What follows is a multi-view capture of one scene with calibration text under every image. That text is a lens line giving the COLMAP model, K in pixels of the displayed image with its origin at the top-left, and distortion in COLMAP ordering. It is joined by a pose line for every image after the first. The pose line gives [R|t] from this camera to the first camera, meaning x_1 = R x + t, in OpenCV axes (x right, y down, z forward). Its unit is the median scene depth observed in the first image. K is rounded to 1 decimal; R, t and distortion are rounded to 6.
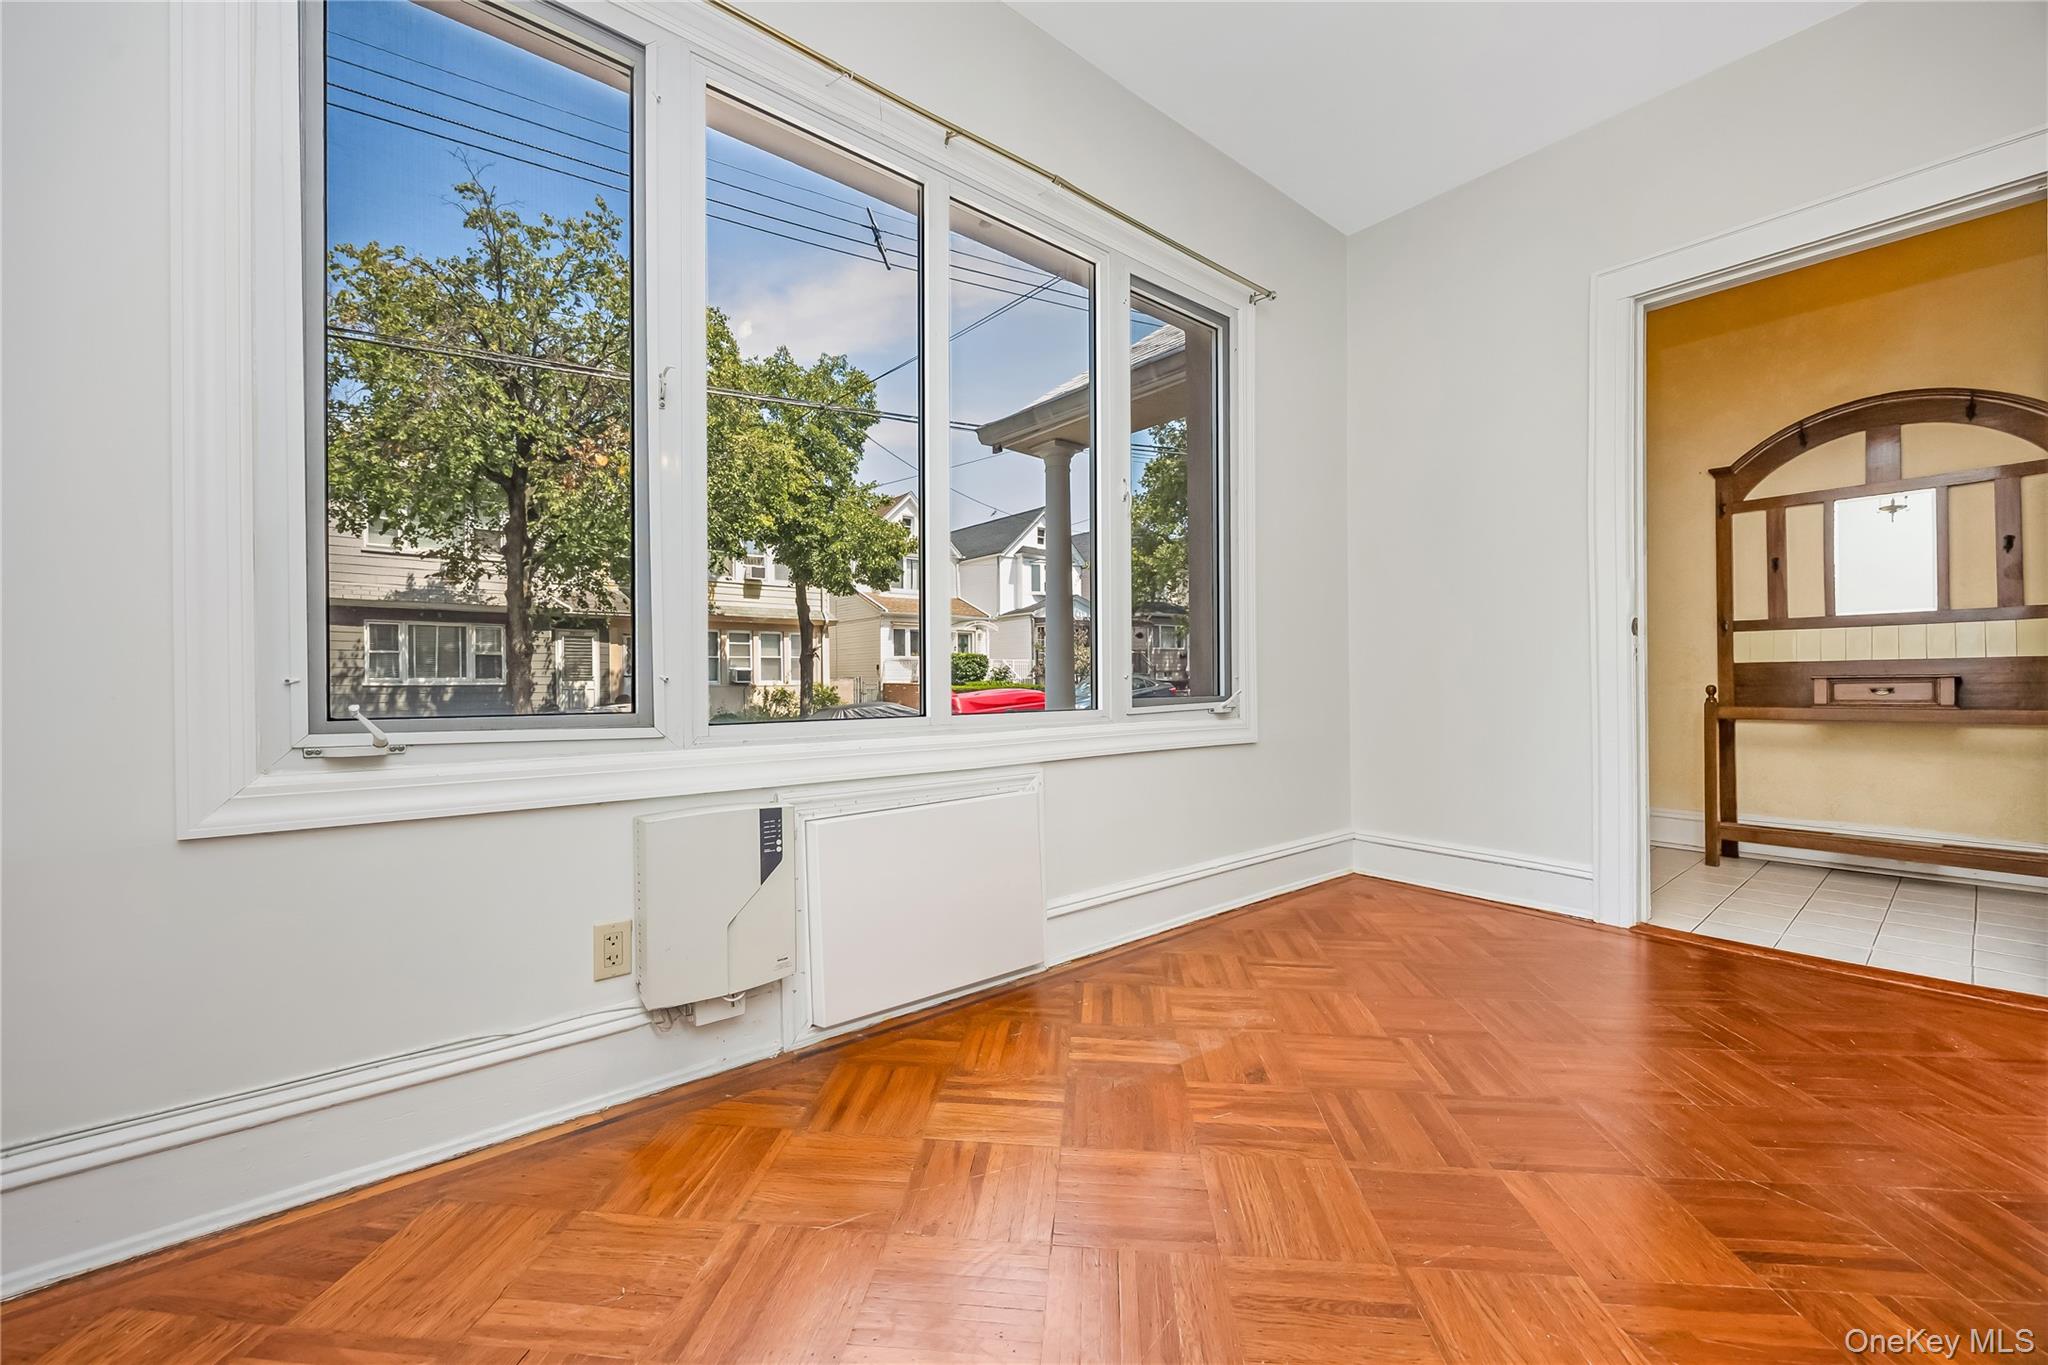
lens RADIAL K [[788.9, 0, 1025.7], [0, 788.9, 680.5], [0, 0, 1]] dist [-0.008974, 0.000506]
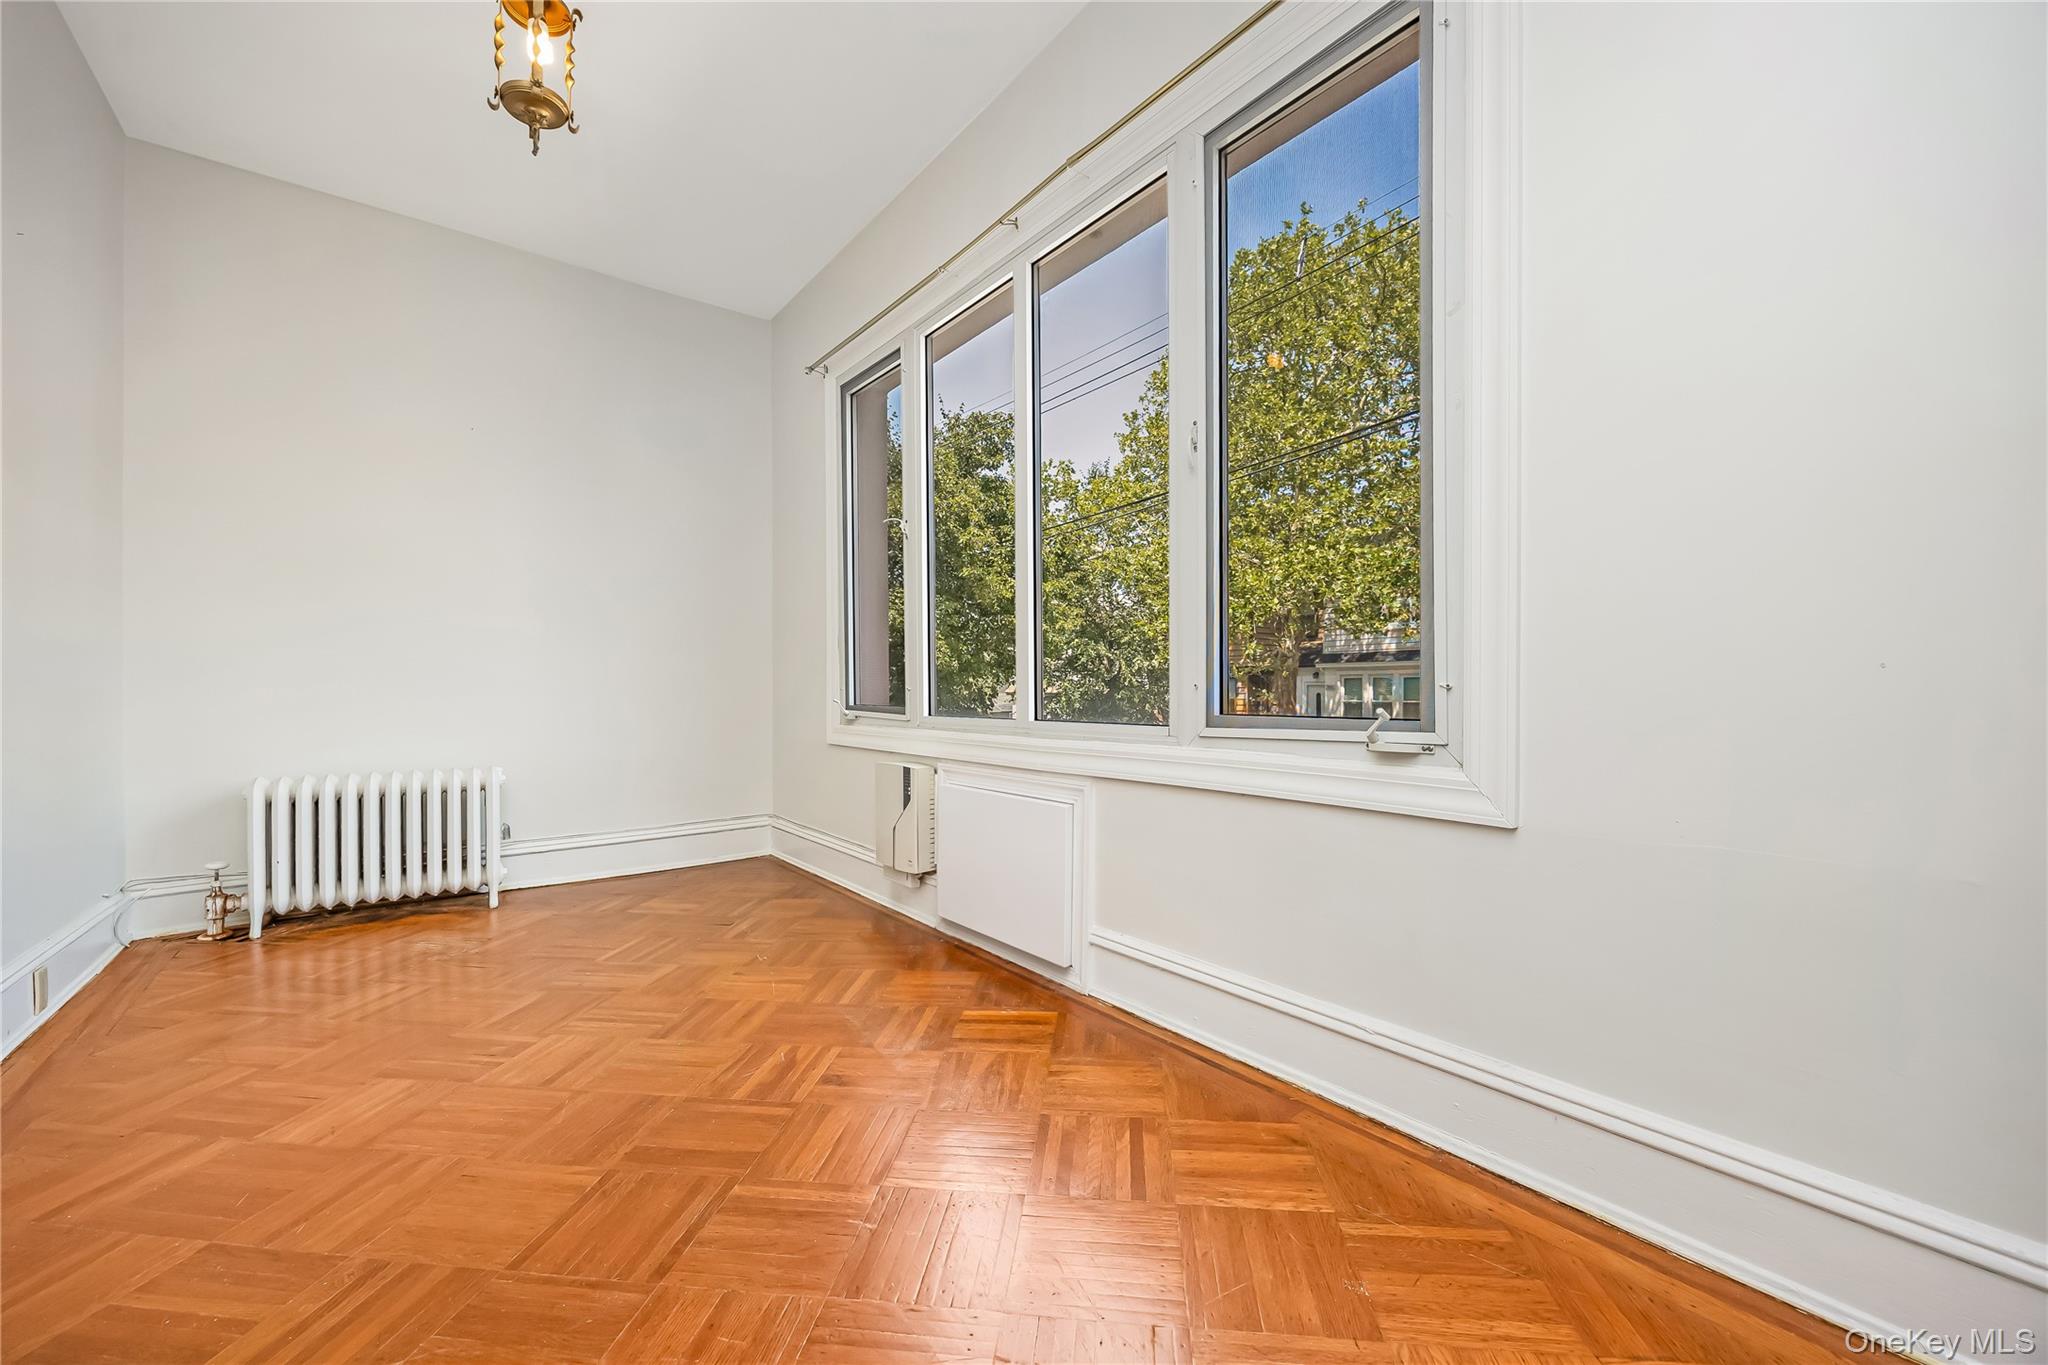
lens RADIAL K [[788.9, 0, 1026.0], [0, 788.9, 687.1], [0, 0, 1]] dist [-0.008974, 0.000506]
pose [[-0.018475, 0.006327, -0.999809, 1.256462], [0.004698, 0.999969, 0.006241, -0.013457], [0.999818, -0.004582, -0.018504, 1.219157]]
